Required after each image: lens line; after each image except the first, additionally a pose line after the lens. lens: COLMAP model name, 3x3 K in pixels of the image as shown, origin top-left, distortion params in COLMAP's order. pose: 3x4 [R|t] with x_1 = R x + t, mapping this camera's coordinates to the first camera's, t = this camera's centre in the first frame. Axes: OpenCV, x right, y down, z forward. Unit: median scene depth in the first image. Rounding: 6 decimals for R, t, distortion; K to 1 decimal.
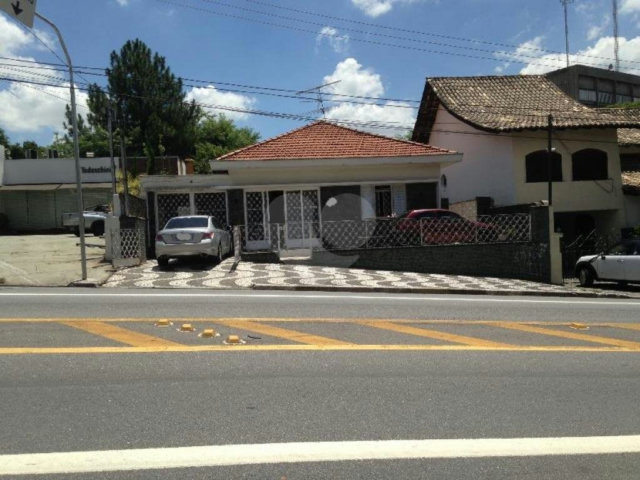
lens RADIAL K [[906.7, 0, 320.0], [0, 906.7, 240.0], [0, 0, 1]] dist [0.299216, -1.110403]
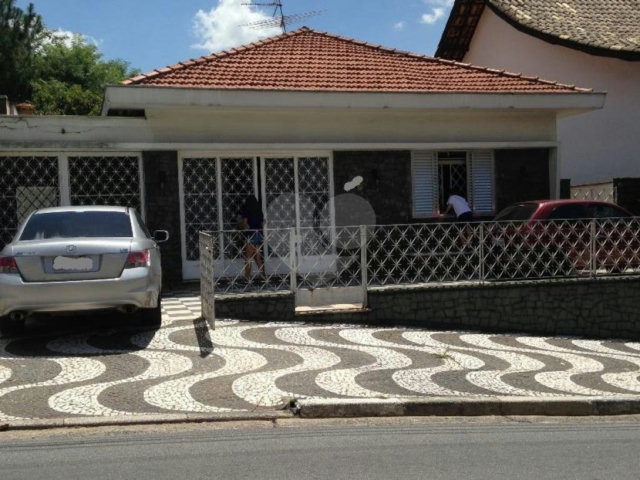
lens RADIAL K [[906.7, 0, 320.0], [0, 906.7, 240.0], [0, 0, 1]] dist [0.299216, -1.110403]
pose [[0.976204, 0.005826, 0.216775, -0.114791], [-0.008198, 0.999916, 0.010045, -0.015230], [-0.216698, -0.011583, 0.976170, 0.520482]]
